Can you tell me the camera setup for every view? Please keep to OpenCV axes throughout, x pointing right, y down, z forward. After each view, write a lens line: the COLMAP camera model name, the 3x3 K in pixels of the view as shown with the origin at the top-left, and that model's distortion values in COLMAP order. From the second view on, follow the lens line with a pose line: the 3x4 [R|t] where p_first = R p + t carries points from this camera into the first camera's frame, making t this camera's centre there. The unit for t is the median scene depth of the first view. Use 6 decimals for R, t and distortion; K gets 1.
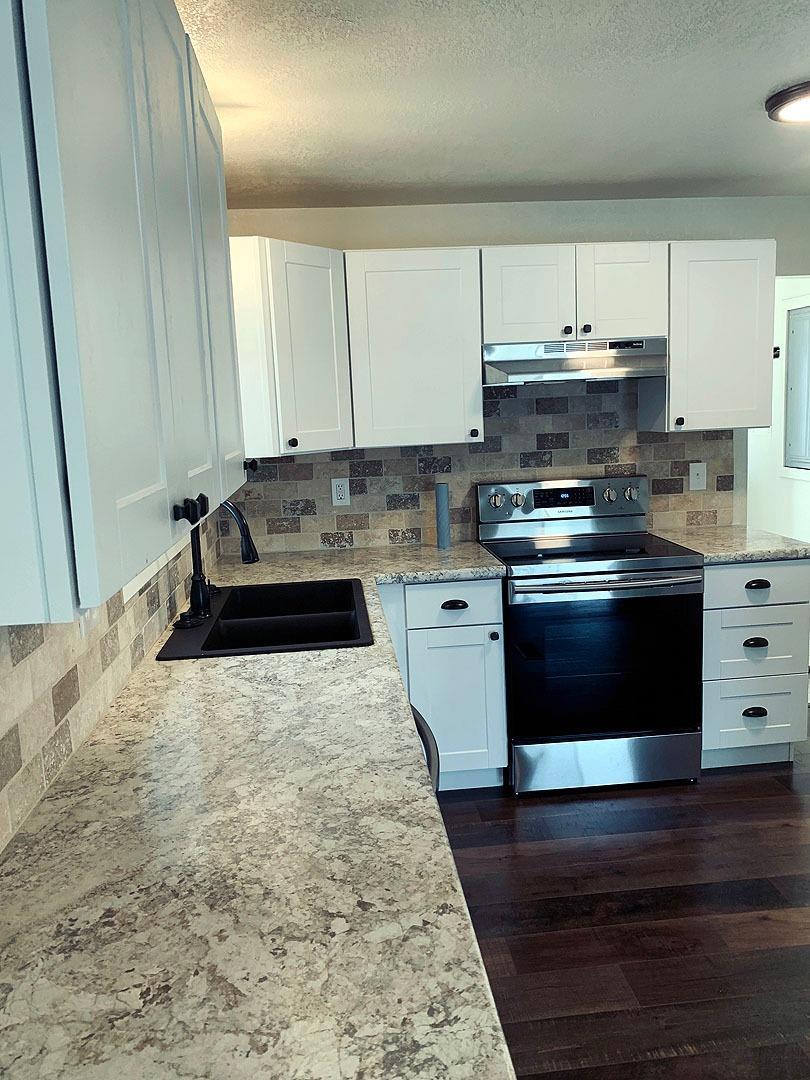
lens RADIAL K [[818.3, 0, 402.3], [0, 818.3, 546.2], [0, 0, 1]] dist [0.027239, -0.029402]
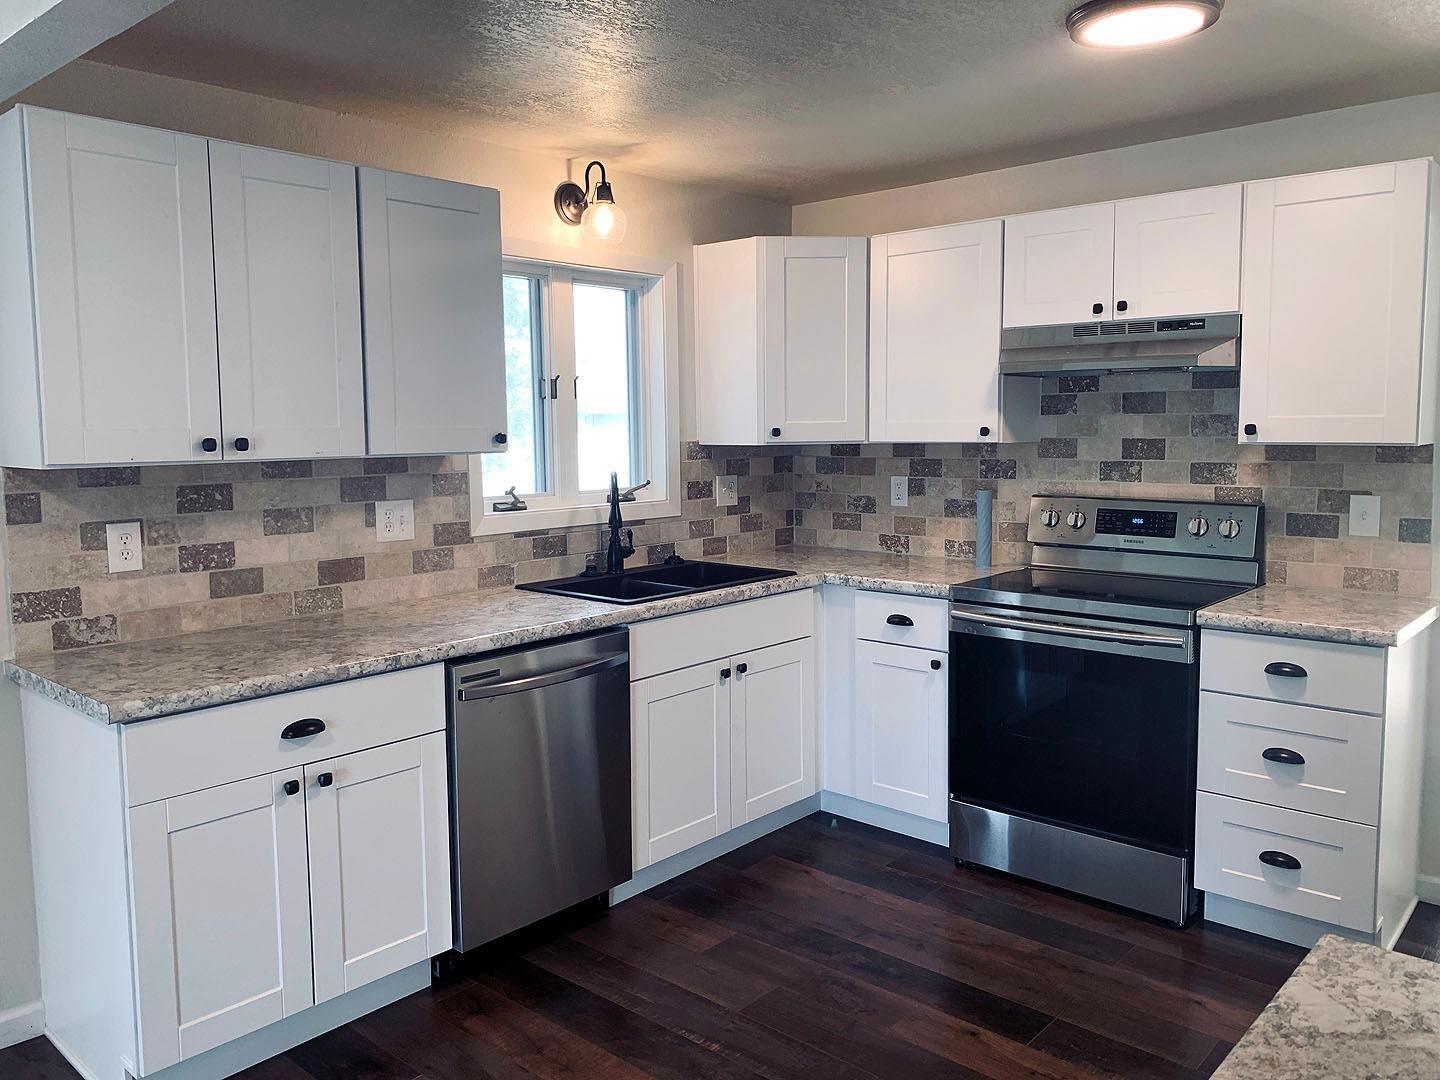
lens RADIAL K [[1091.1, 0, 710.7], [0, 1091.1, 532.4], [0, 0, 1]] dist [0.027239, -0.029402]
pose [[0.684133, 0.111662, -0.720759, 0.722082], [-0.140056, 0.989933, 0.020425, -0.017817], [0.715784, 0.086973, 0.692885, 0.014599]]
